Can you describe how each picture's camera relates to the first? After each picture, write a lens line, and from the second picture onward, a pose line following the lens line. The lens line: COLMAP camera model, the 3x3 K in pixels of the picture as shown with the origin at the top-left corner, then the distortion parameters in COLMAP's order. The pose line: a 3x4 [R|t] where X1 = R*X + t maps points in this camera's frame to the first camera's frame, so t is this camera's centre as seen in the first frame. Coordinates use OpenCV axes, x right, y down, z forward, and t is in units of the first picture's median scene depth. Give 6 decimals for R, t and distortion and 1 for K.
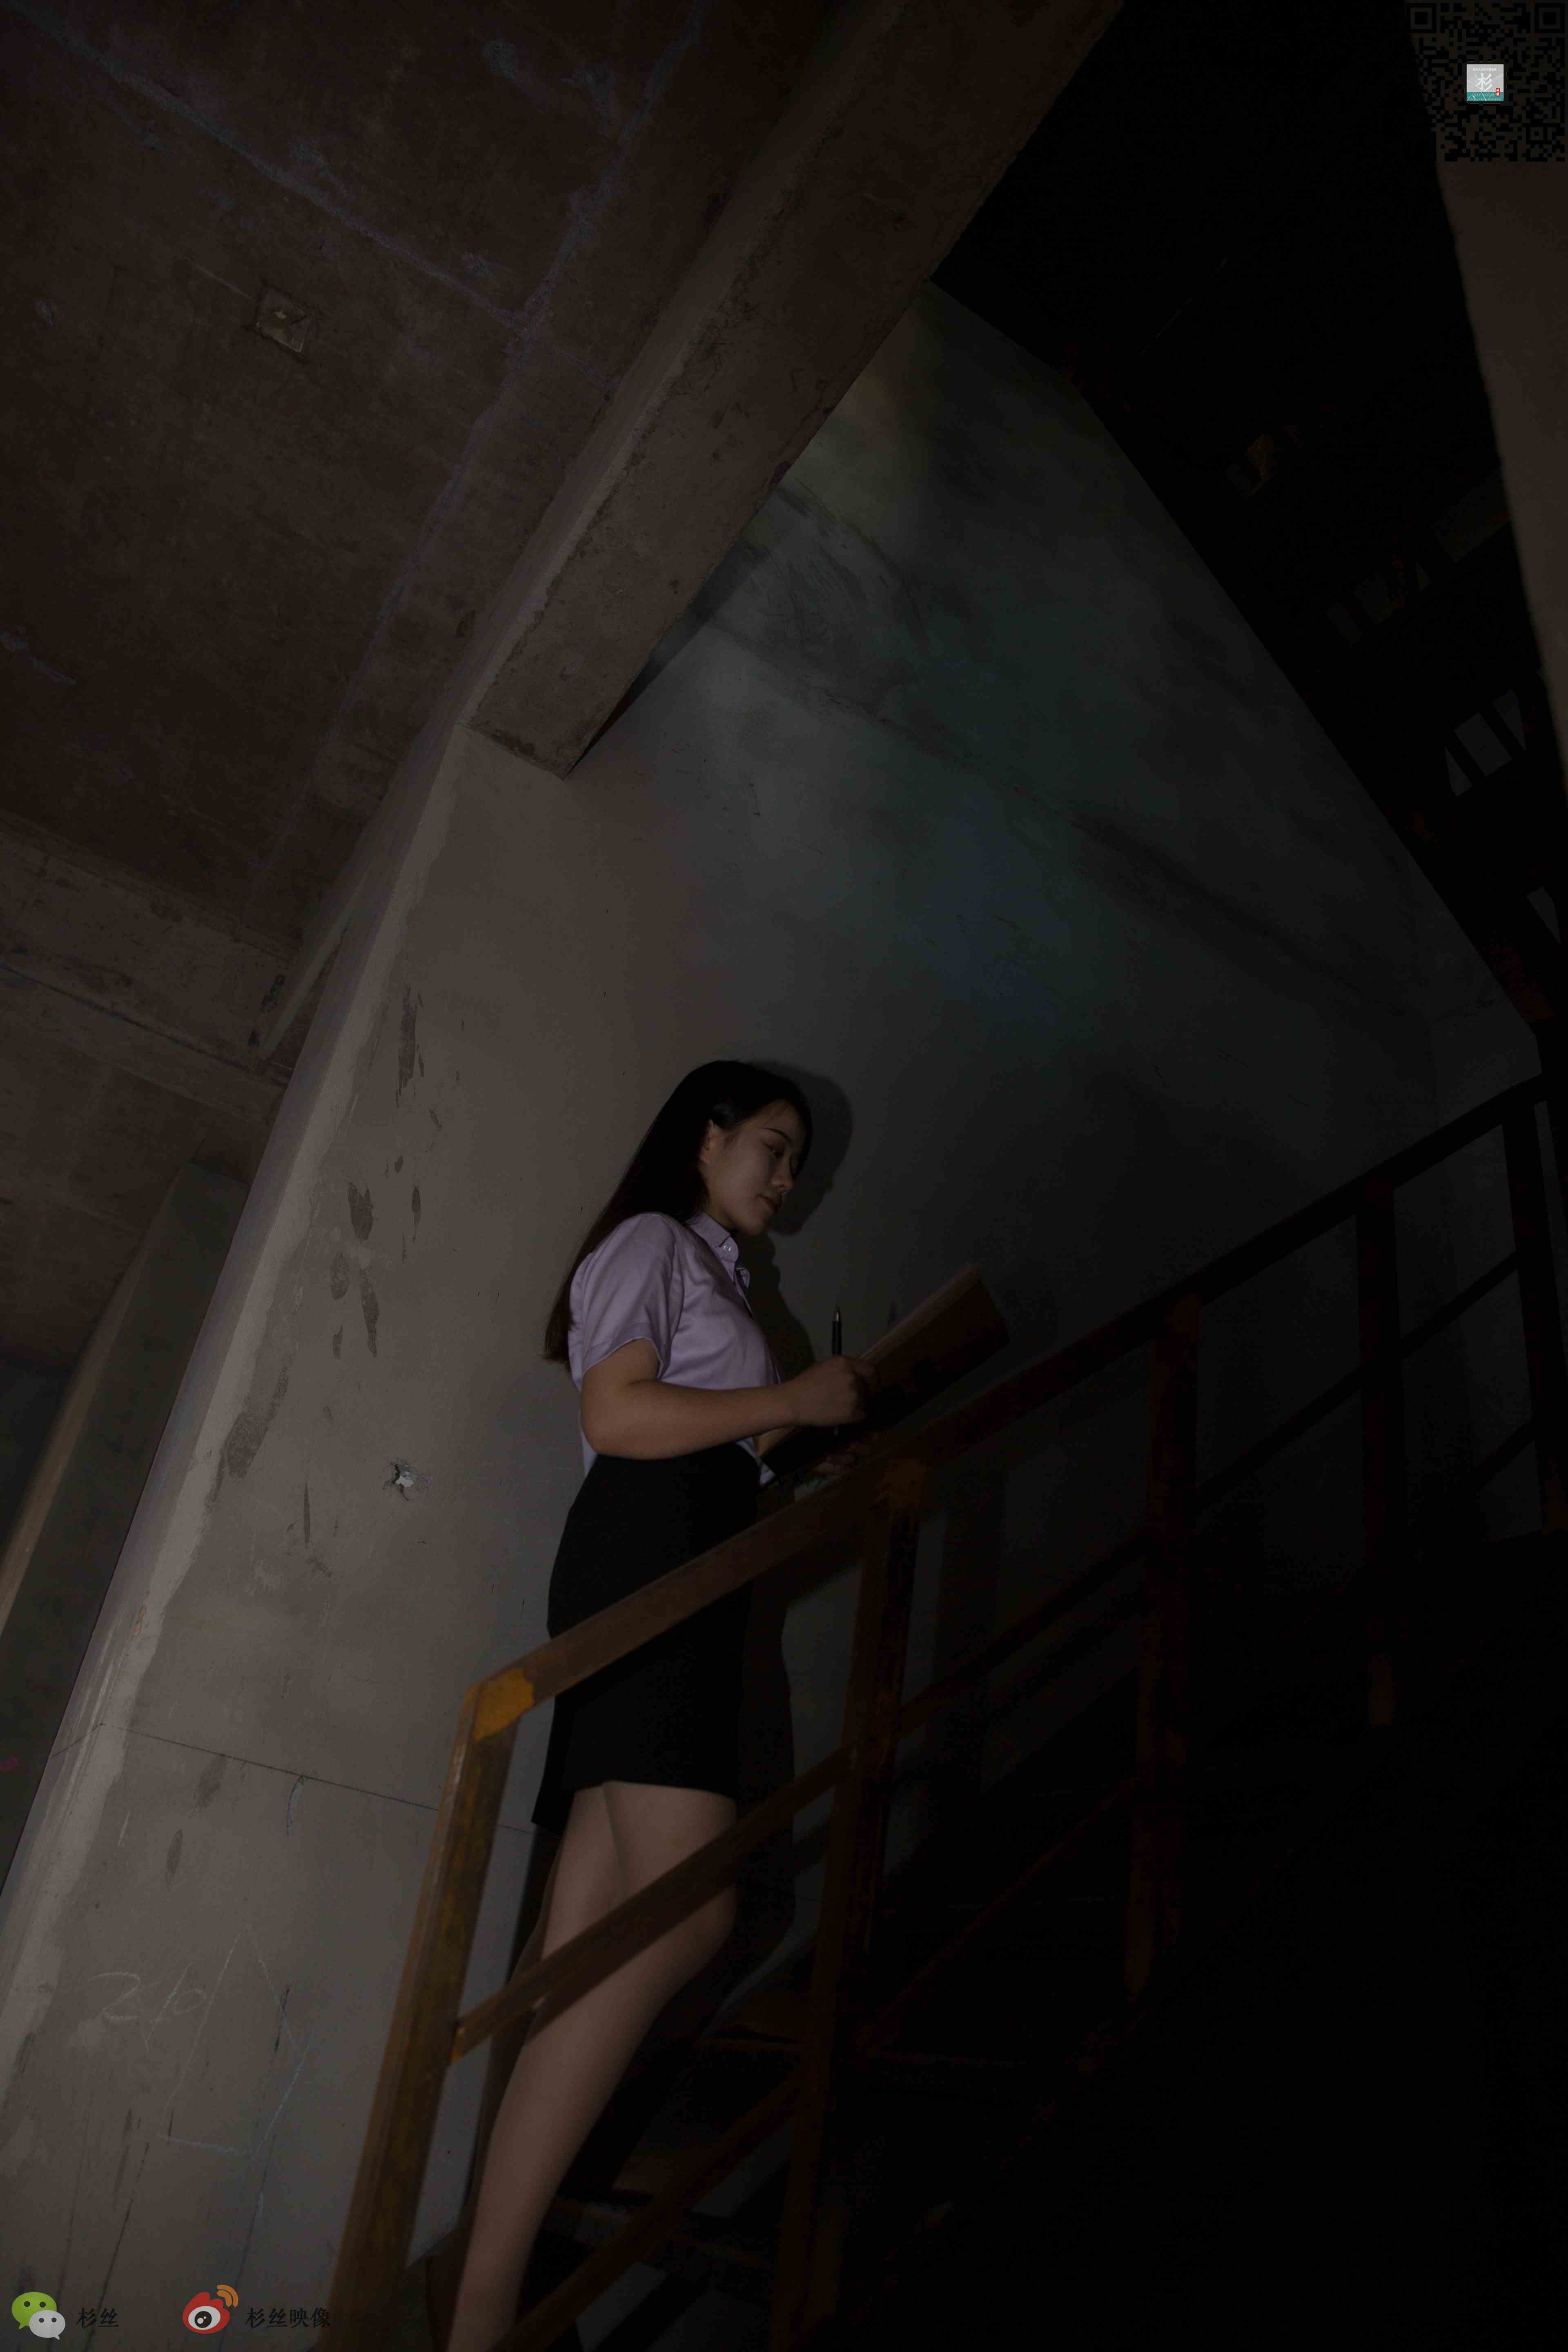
lens RADIAL K [[1593.2, 0, 784.0], [0, 1593.2, 1176.0], [0, 0, 1]] dist [-0.112678, 0.091164]
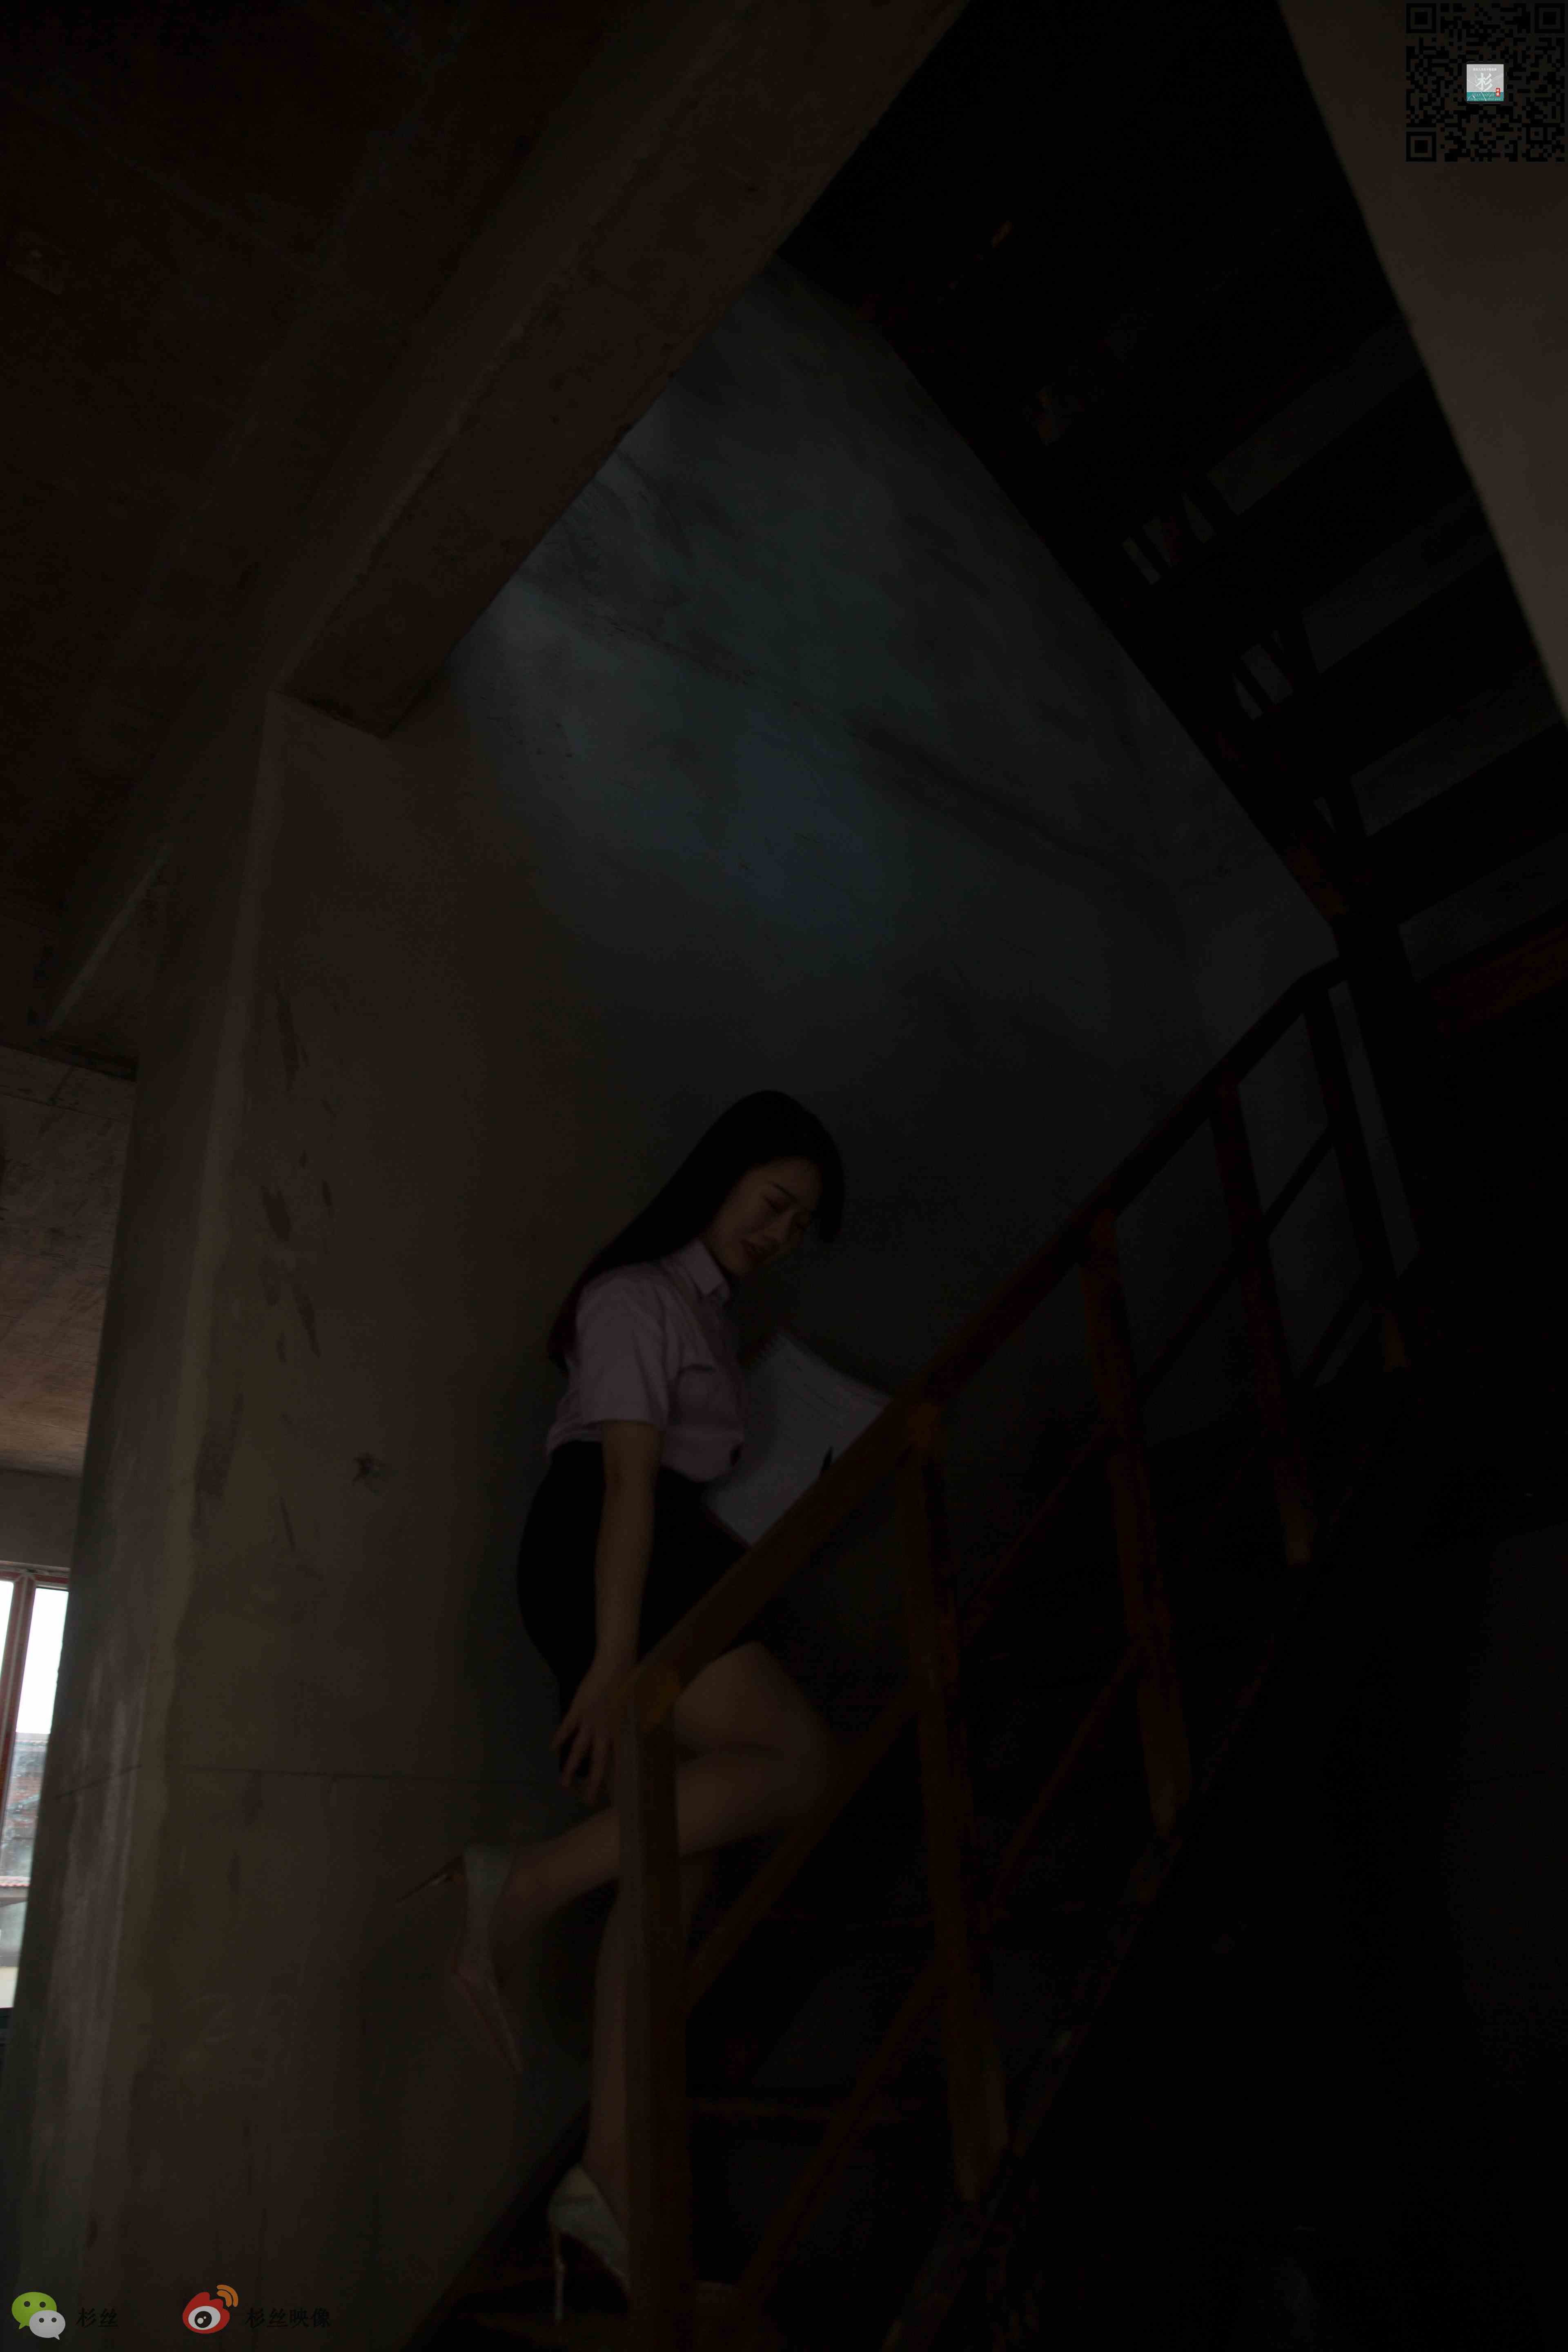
lens RADIAL K [[1593.2, 0, 784.0], [0, 1593.2, 1176.0], [0, 0, 1]] dist [-0.112678, 0.091164]
pose [[0.973533, -0.115123, 0.197435, -0.137356], [0.096701, 0.990220, 0.100565, -0.063739], [-0.207082, -0.078811, 0.975144, -0.028089]]
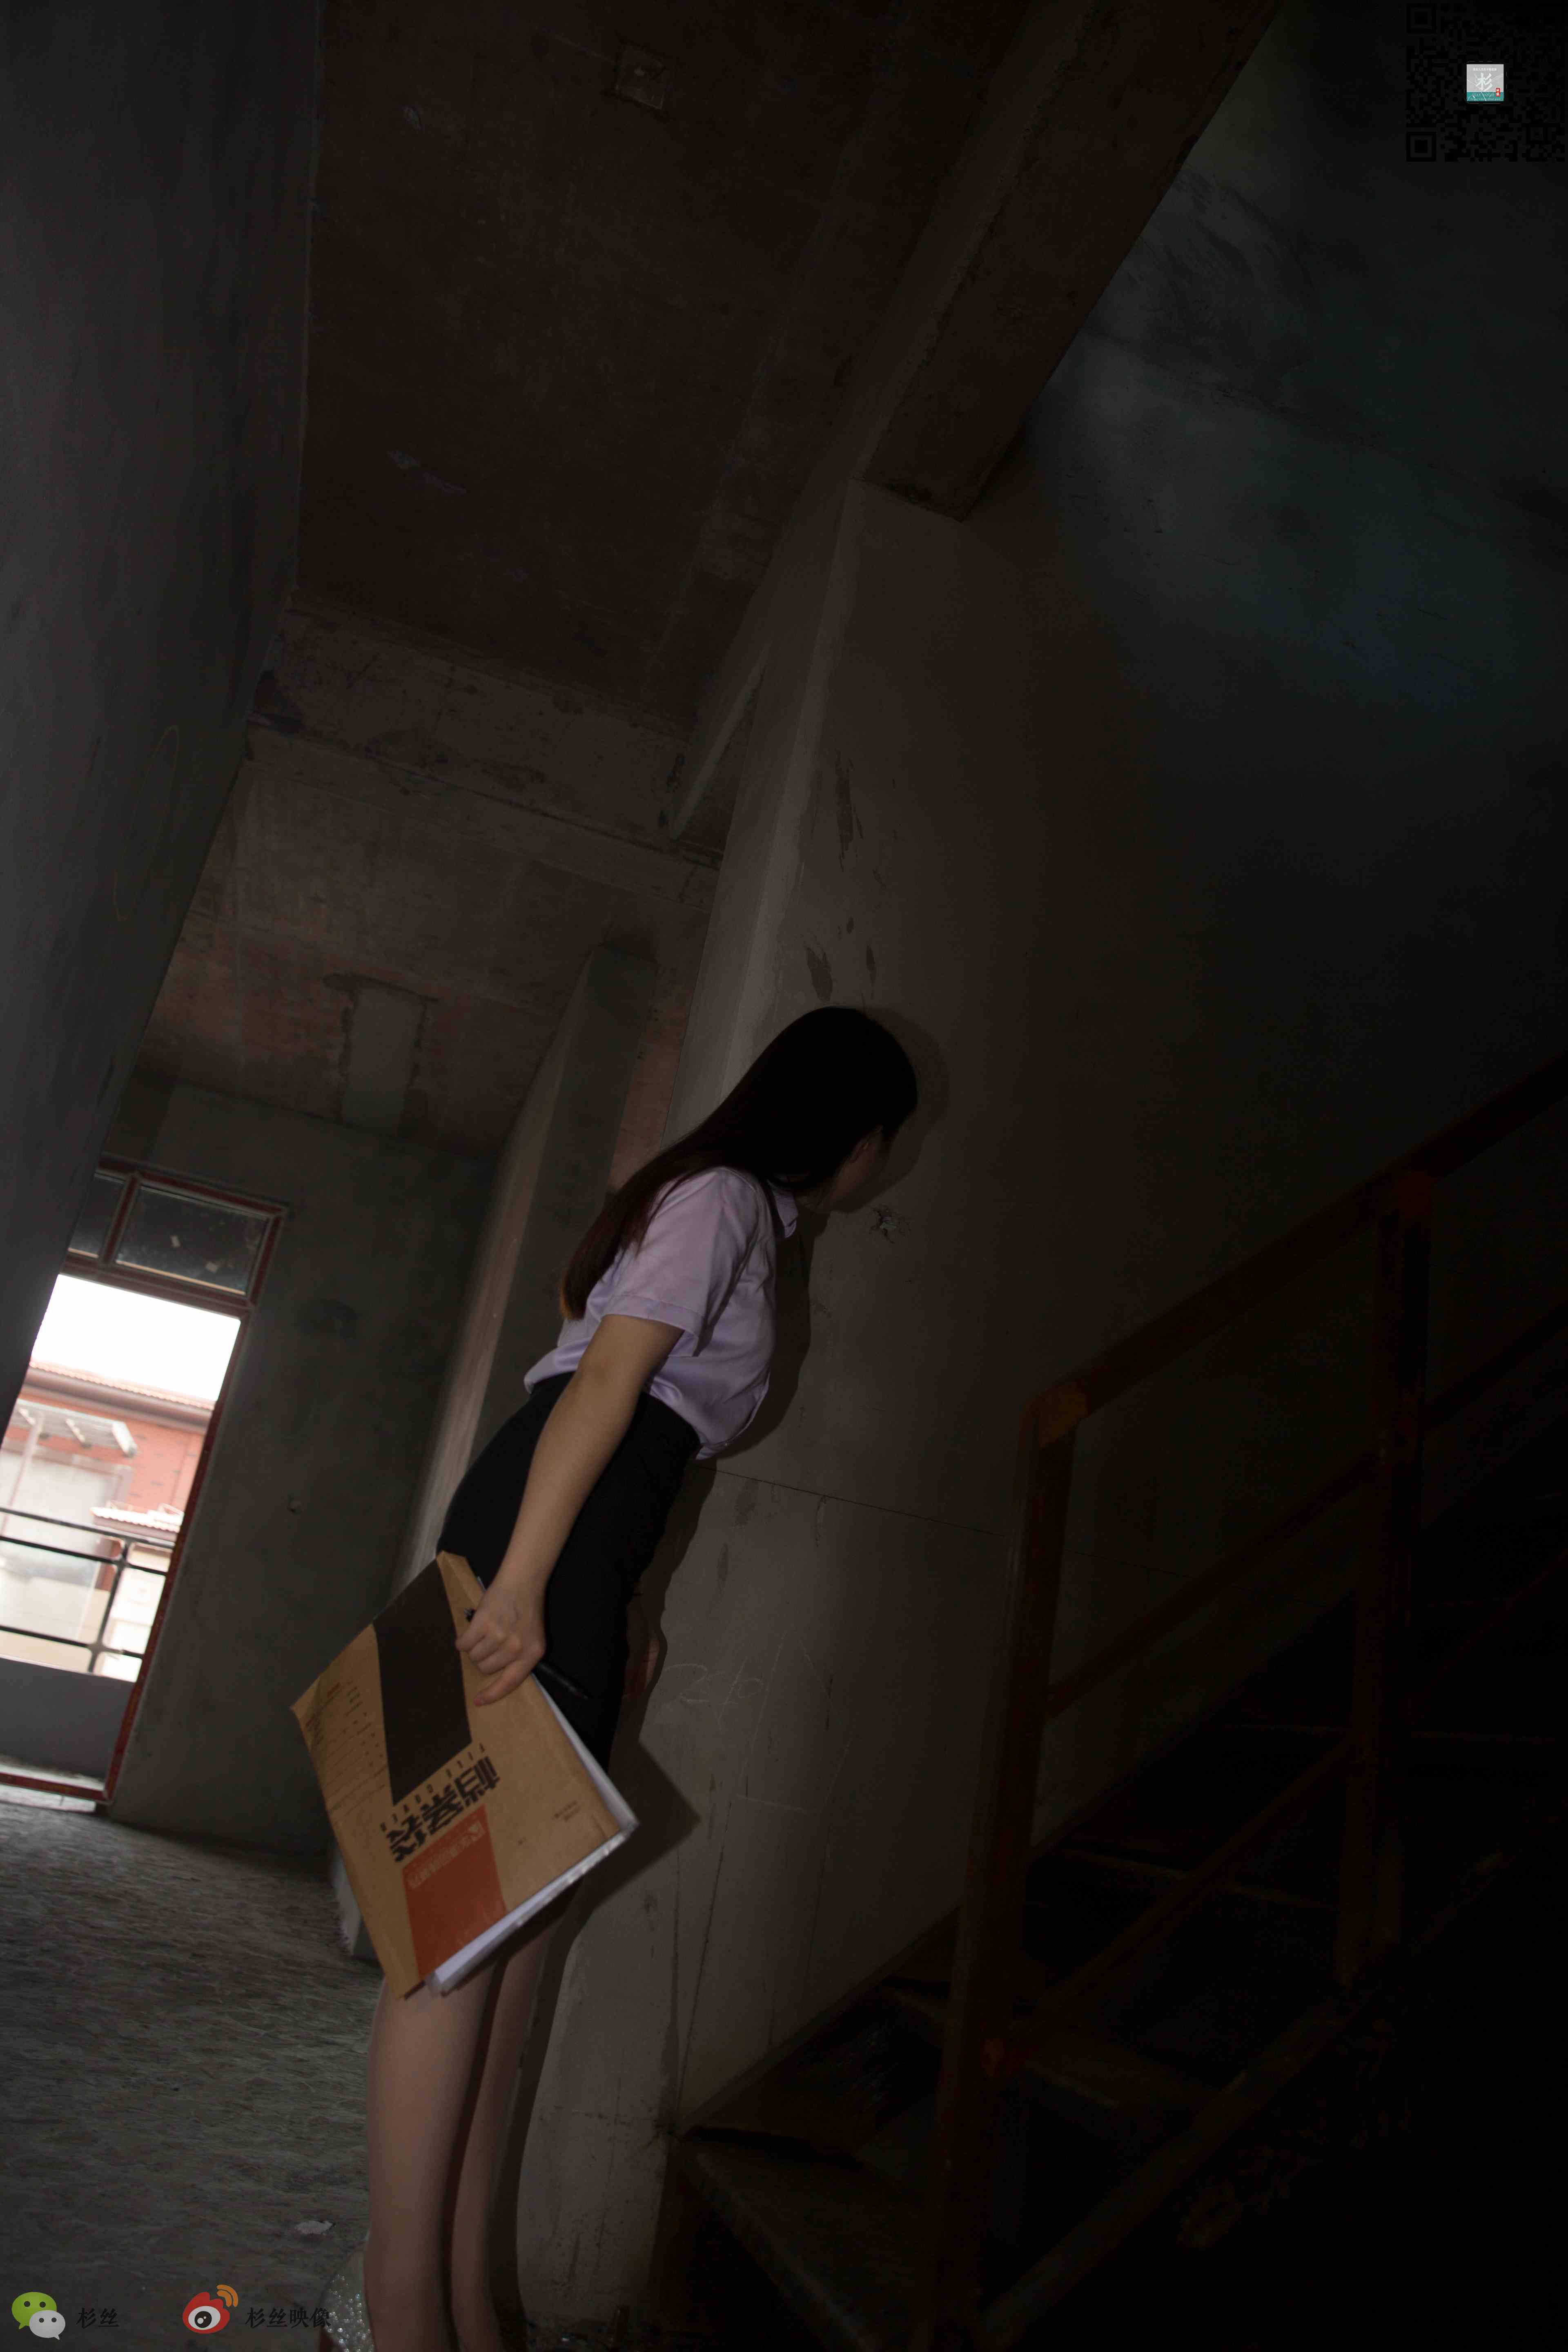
lens RADIAL K [[1593.2, 0, 784.0], [0, 1593.2, 1176.0], [0, 0, 1]] dist [-0.112678, 0.091164]
pose [[0.971468, -0.056711, -0.230292, -0.051955], [0.091905, 0.985140, 0.145098, -0.000742], [0.218642, -0.162123, 0.962243, -0.033481]]
